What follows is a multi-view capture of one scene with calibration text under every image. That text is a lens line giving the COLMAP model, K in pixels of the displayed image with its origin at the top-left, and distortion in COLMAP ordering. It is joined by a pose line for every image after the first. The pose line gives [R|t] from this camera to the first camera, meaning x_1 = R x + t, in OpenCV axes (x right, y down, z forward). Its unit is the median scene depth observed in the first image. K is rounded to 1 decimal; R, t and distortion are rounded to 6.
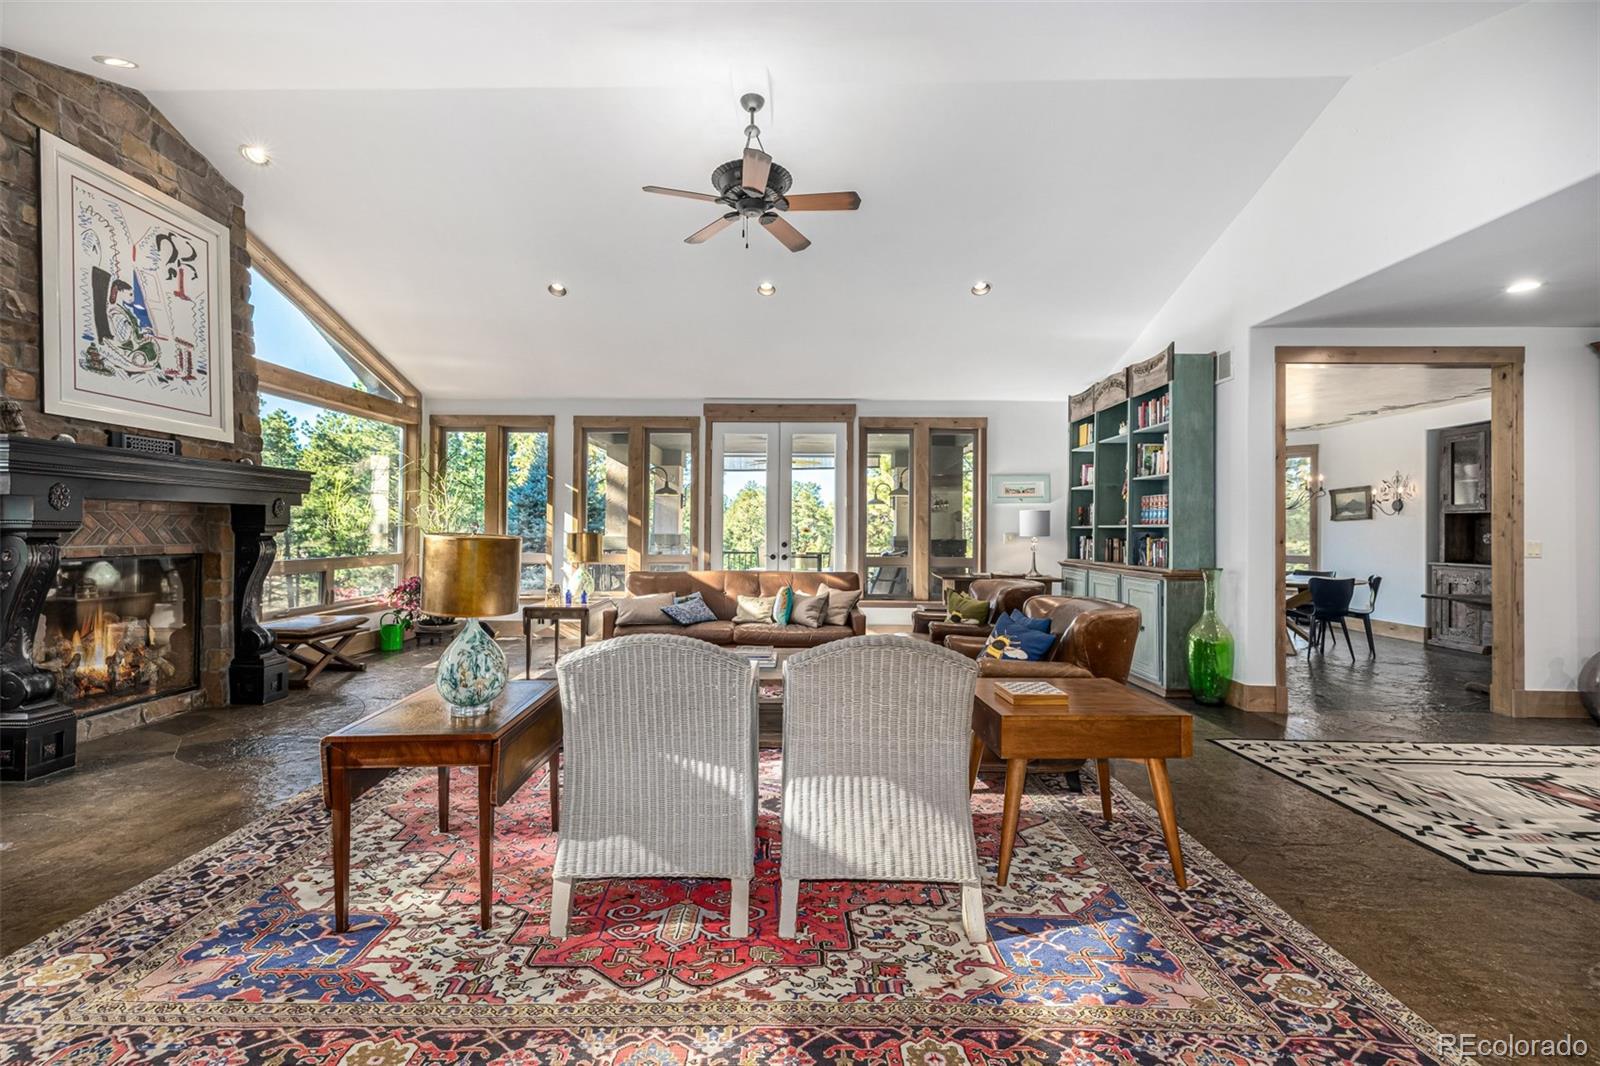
lens RADIAL K [[680.7, 0, 793.6], [0, 680.7, 525.9], [0, 0, 1]] dist [-0.000989, -0.000498]
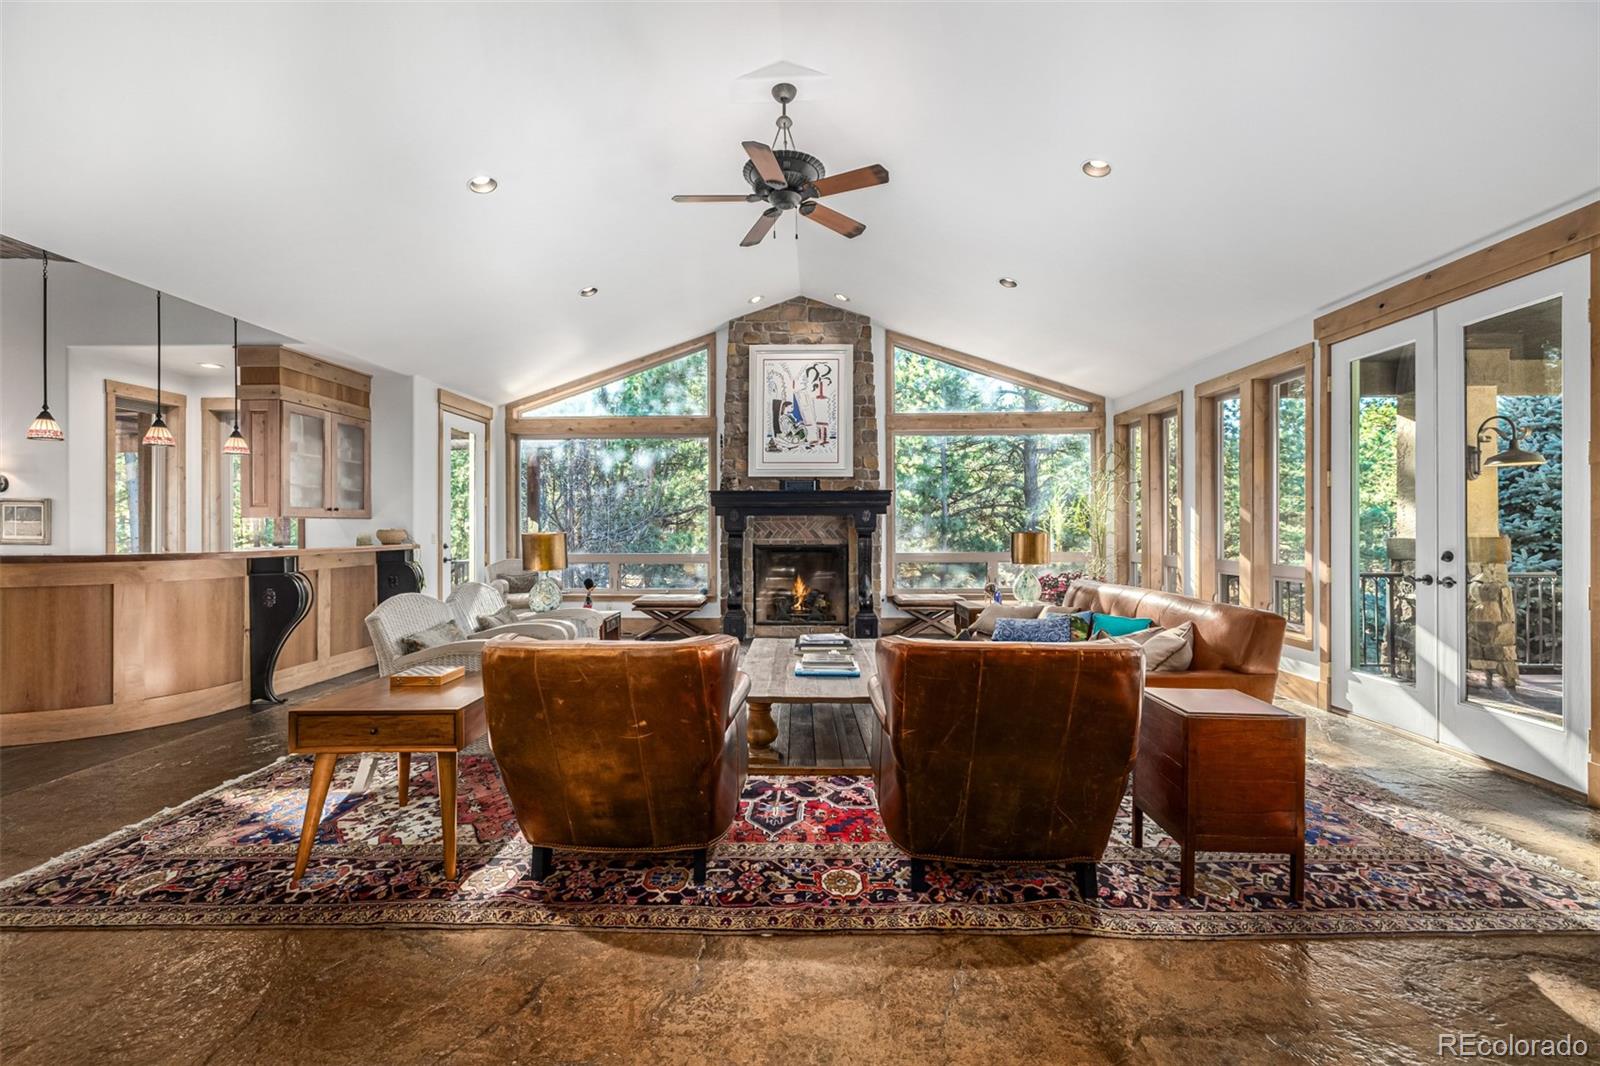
lens RADIAL K [[680.7, 0, 792.4], [0, 680.7, 526.8], [0, 0, 1]] dist [-0.000989, -0.000498]
pose [[-0.018924, -0.008494, -0.999785, 0.962843], [0.010236, 0.999910, -0.008689, 0.011956], [0.999769, -0.010398, -0.018835, 1.075374]]
